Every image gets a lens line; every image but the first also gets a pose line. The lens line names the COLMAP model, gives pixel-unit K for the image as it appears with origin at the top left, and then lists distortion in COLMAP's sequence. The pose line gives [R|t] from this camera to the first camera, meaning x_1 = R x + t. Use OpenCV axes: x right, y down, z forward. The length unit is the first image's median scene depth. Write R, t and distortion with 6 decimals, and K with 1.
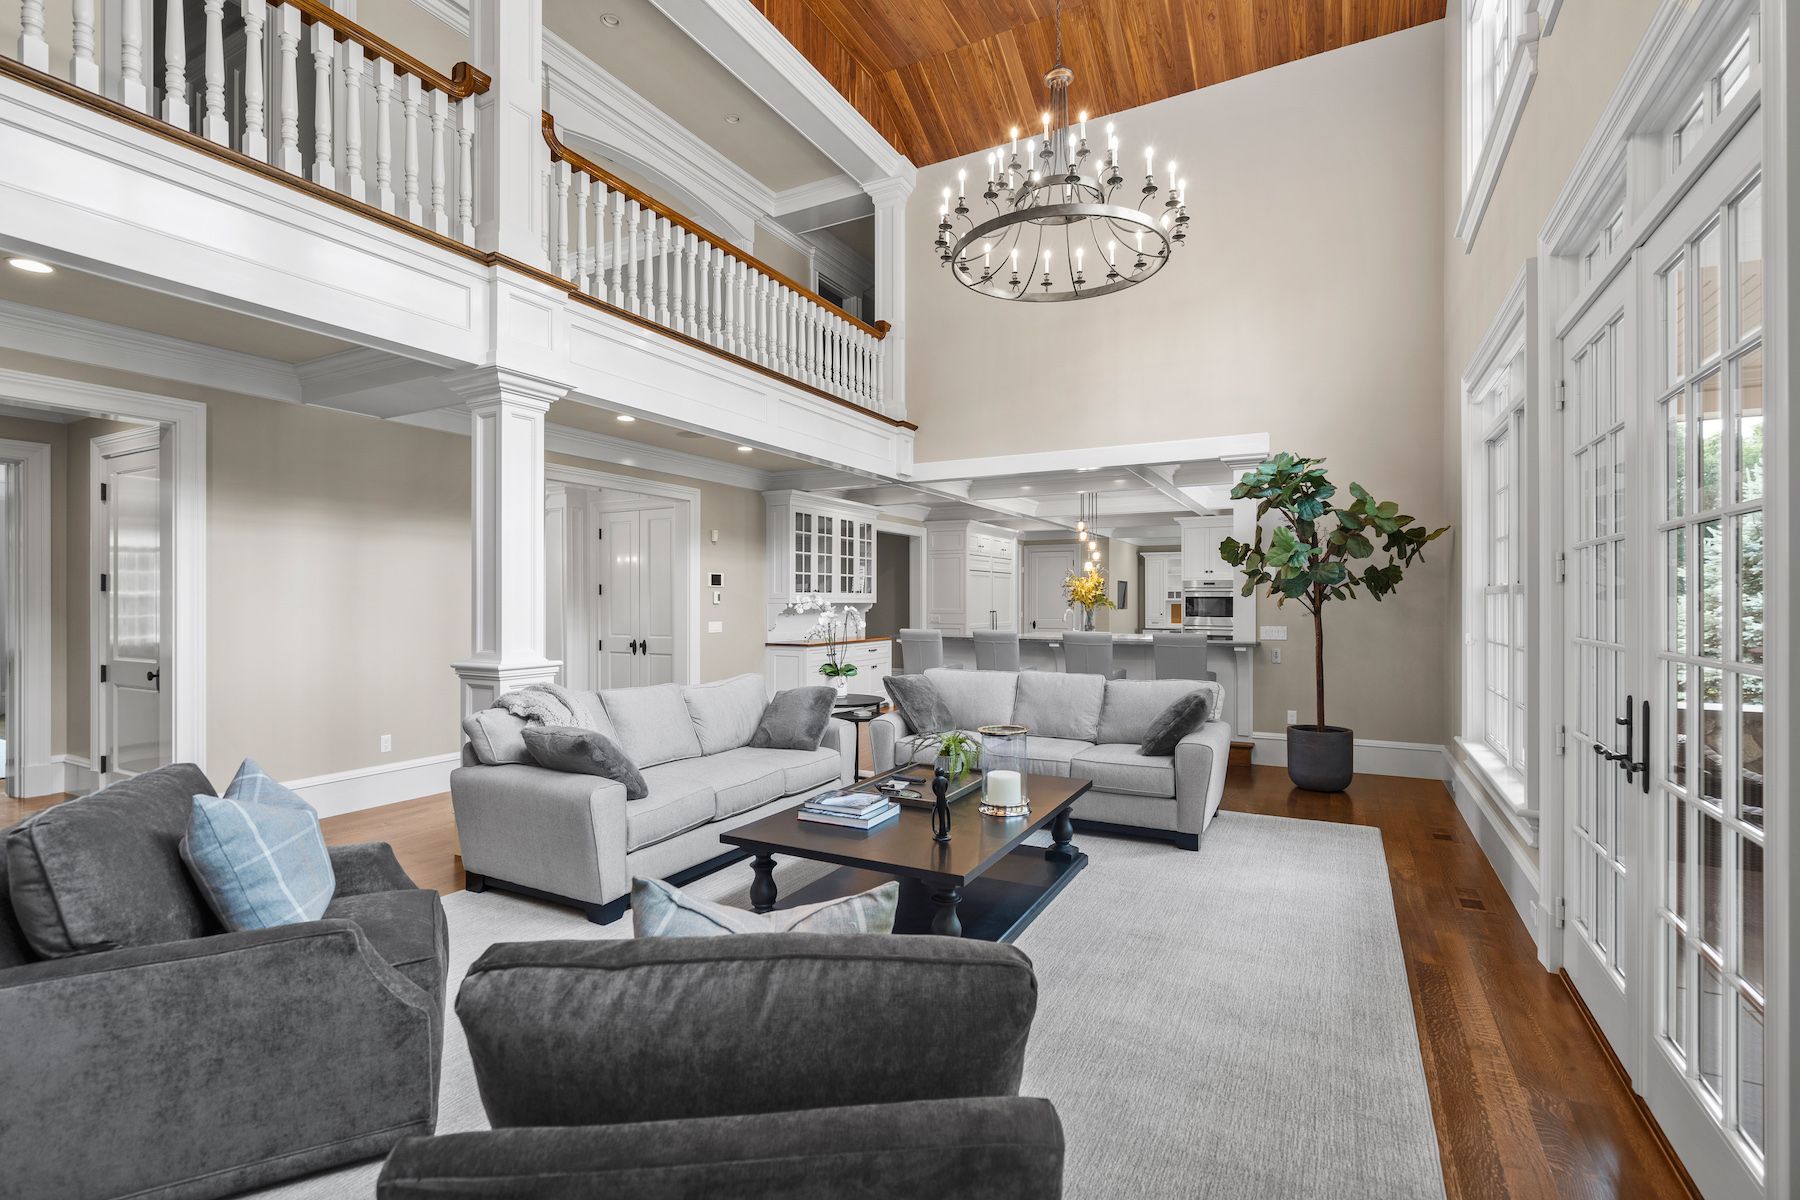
lens RADIAL K [[828.3, 0, 893.0], [0, 828.3, 601.0], [0, 0, 1]] dist [0.002199, 0.001046]
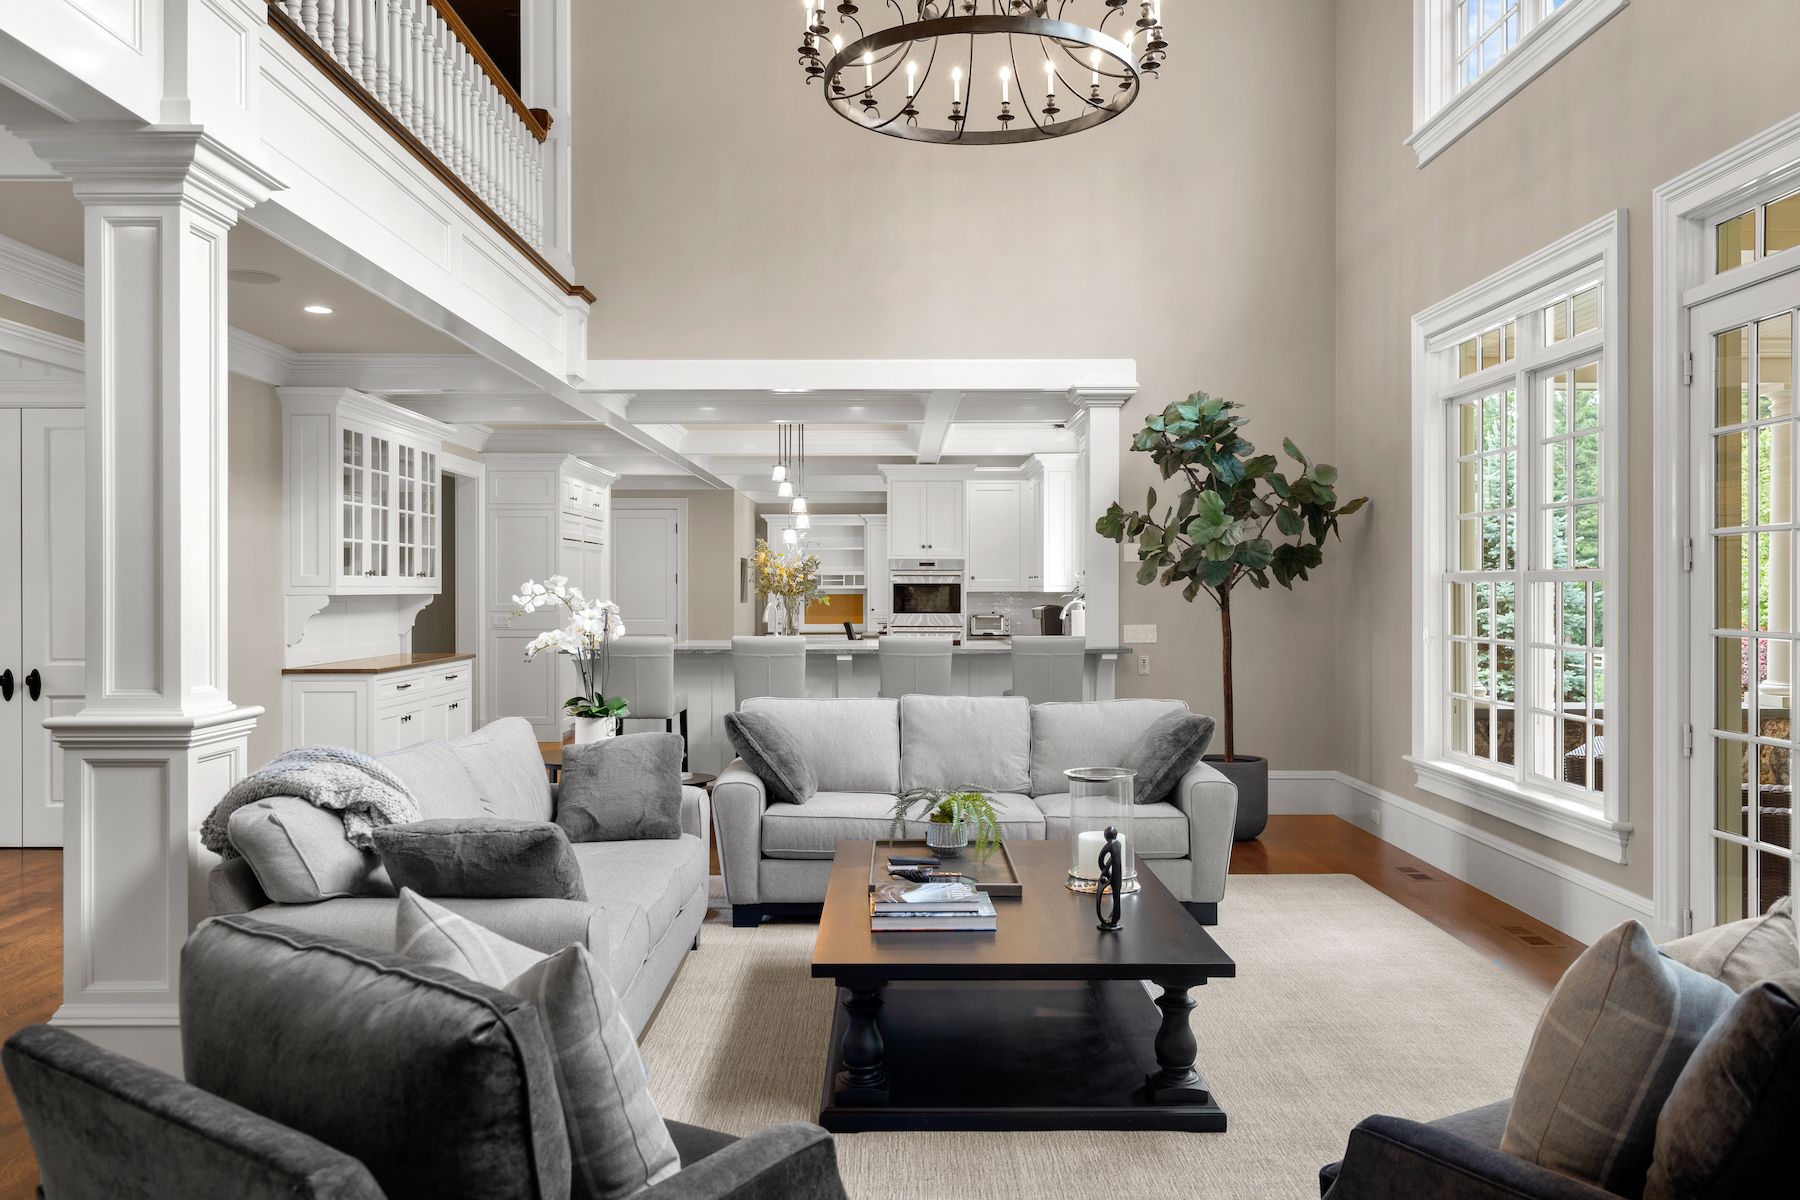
lens RADIAL K [[1388.3, 0, 896.6], [0, 1388.3, 594.2], [0, 0, 1]] dist [0.010607, -0.005497]
pose [[0.877745, -0.002729, 0.479121, -0.360041], [0.001159, 0.999993, 0.003571, -0.001057], [-0.479127, -0.002579, 0.877742, 0.027821]]
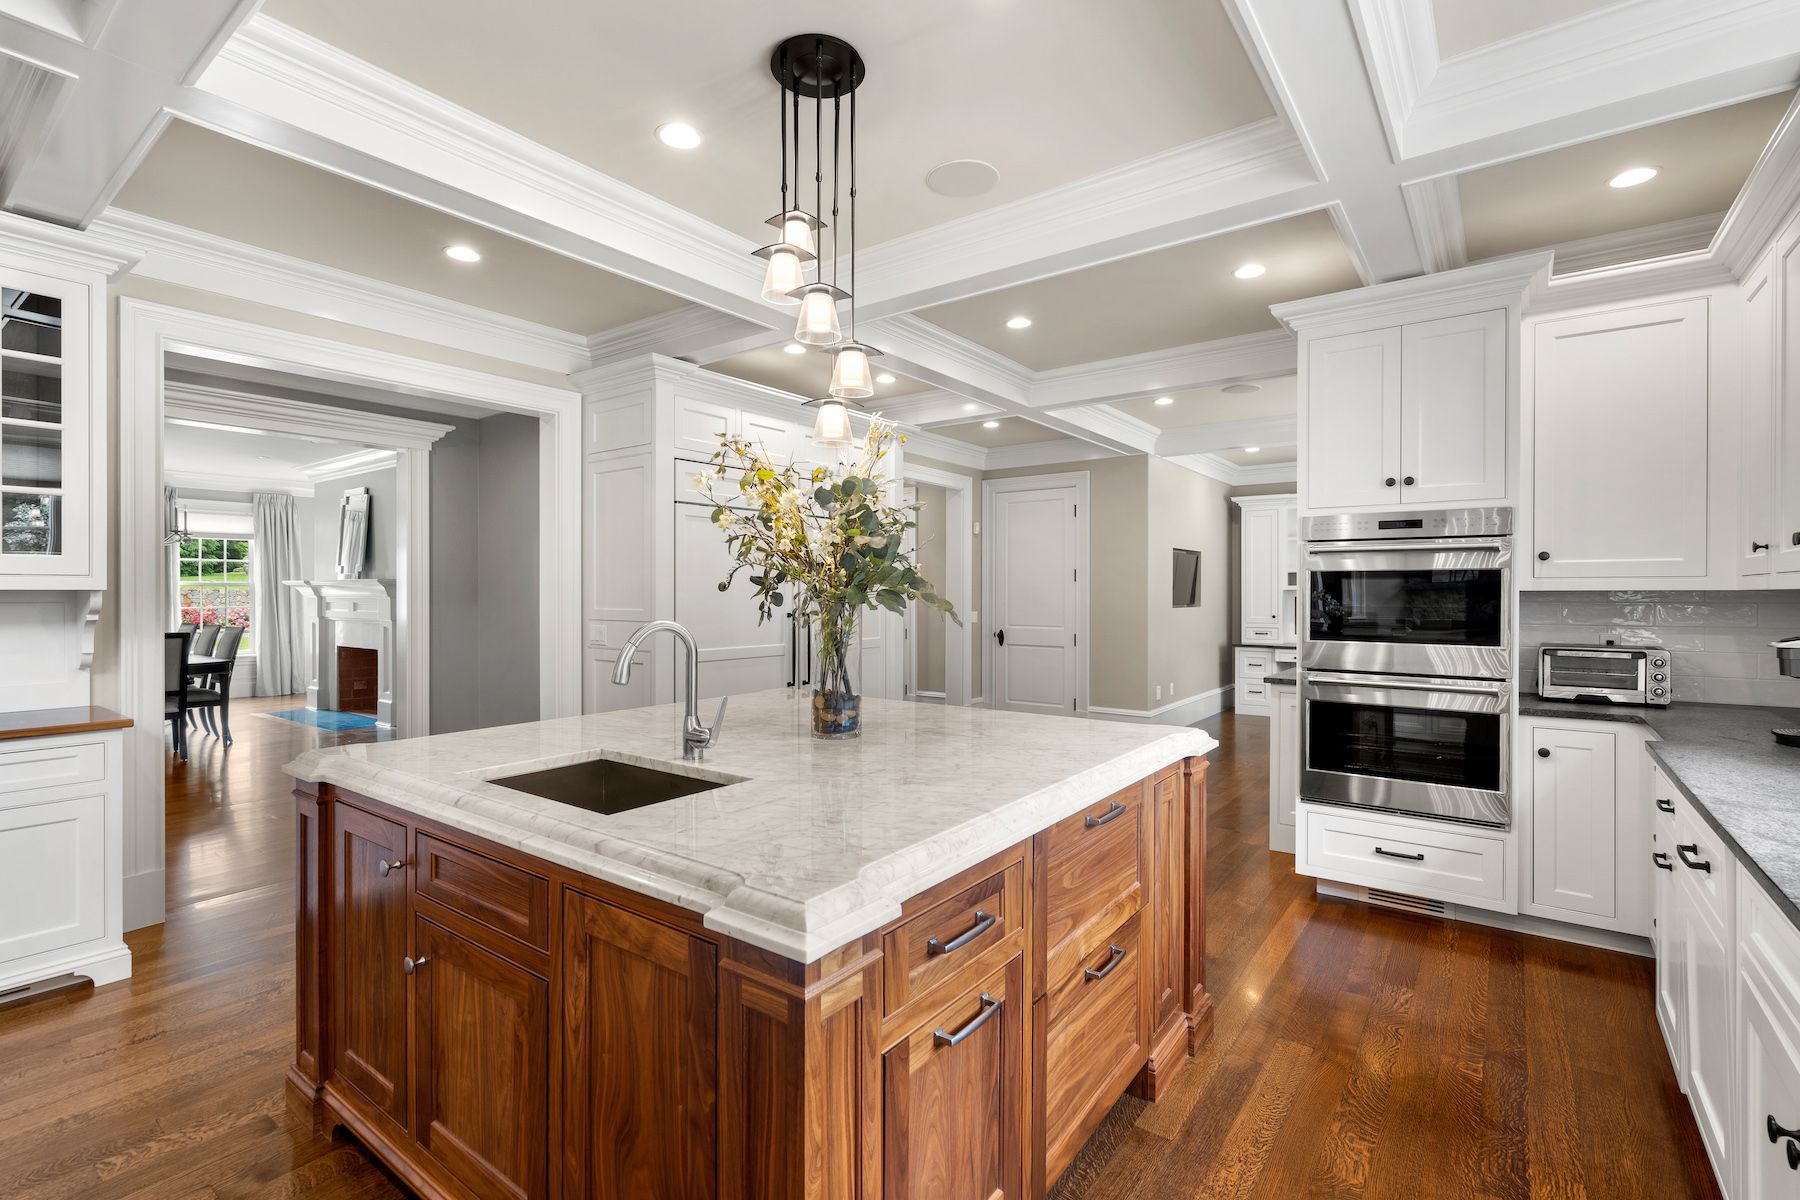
lens RADIAL K [[828.3, 0, 885.0], [0, 828.3, 587.6], [0, 0, 1]] dist [0.002199, 0.001046]
pose [[0.987660, 0.002264, -0.156599, 0.488766], [-0.003388, 0.999970, -0.006917, 0.006415], [0.156578, 0.007362, 0.987638, 1.342952]]
